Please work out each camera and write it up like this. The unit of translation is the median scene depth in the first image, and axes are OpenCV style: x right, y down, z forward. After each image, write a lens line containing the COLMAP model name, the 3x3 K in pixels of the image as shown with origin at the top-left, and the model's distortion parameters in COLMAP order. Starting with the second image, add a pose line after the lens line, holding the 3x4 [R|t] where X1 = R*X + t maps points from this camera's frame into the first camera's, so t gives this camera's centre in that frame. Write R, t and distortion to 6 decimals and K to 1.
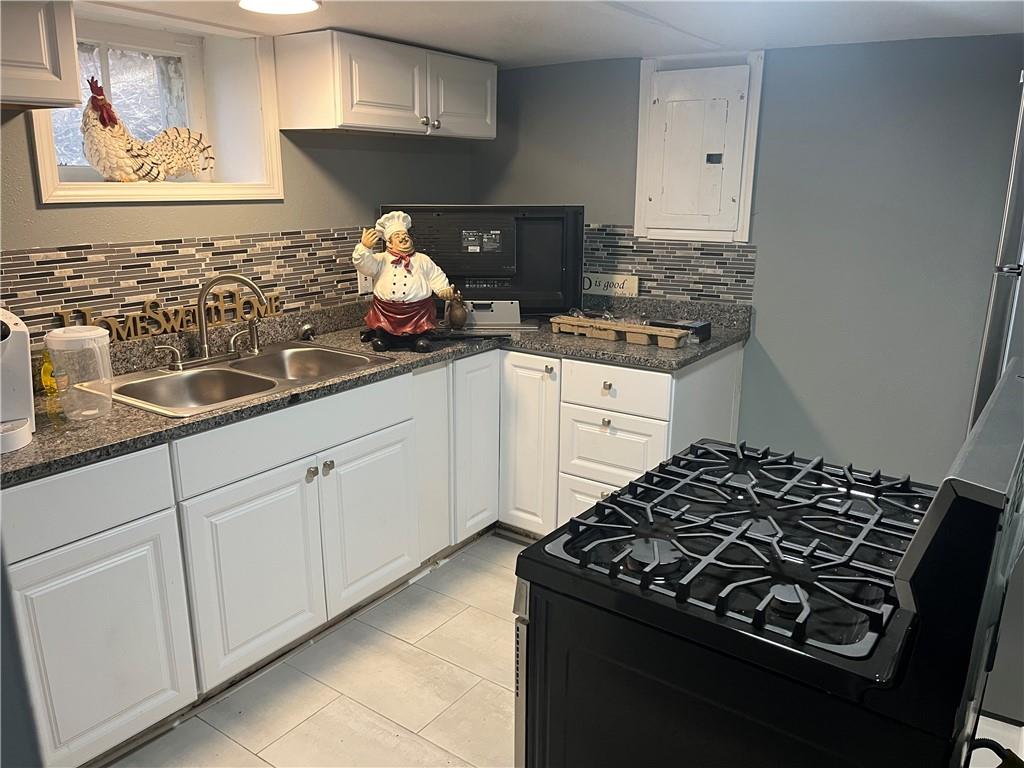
lens RADIAL K [[781.3, 0, 483.1], [0, 781.3, 383.8], [0, 0, 1]] dist [0.012650, 0.001219]
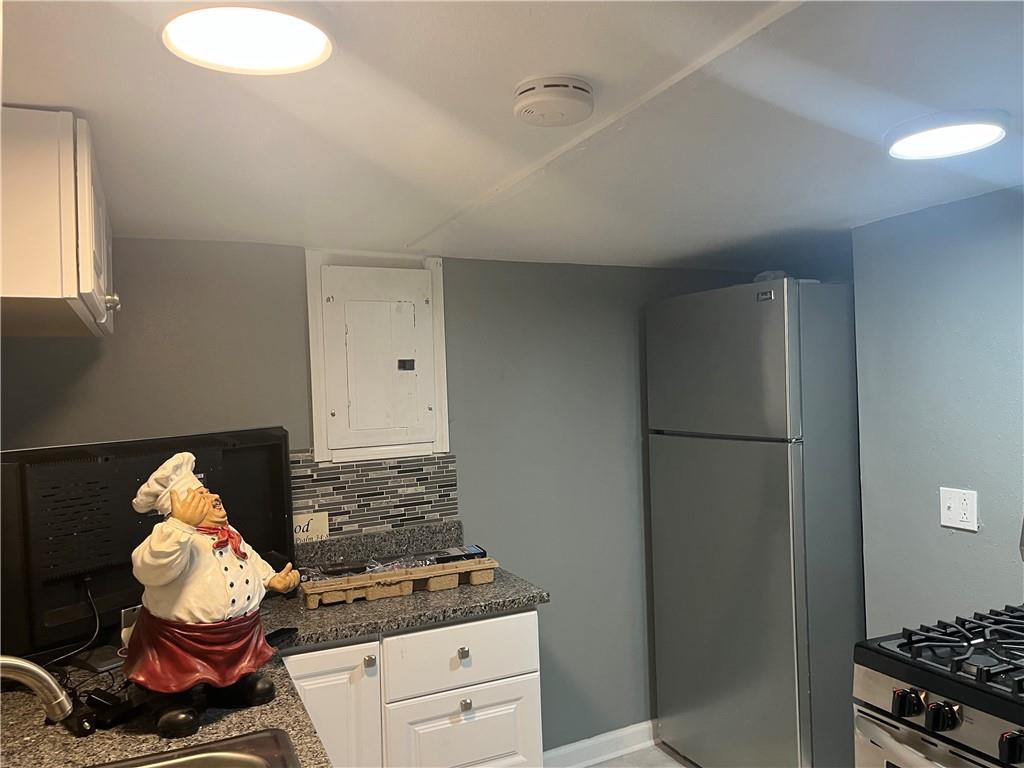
lens RADIAL K [[781.3, 0, 483.1], [0, 781.3, 383.8], [0, 0, 1]] dist [0.012650, 0.001219]
pose [[0.485405, -0.016589, 0.874132, -0.425150], [0.261167, 0.956920, -0.126866, -0.127812], [-0.834370, 0.289876, 0.468827, 0.502810]]
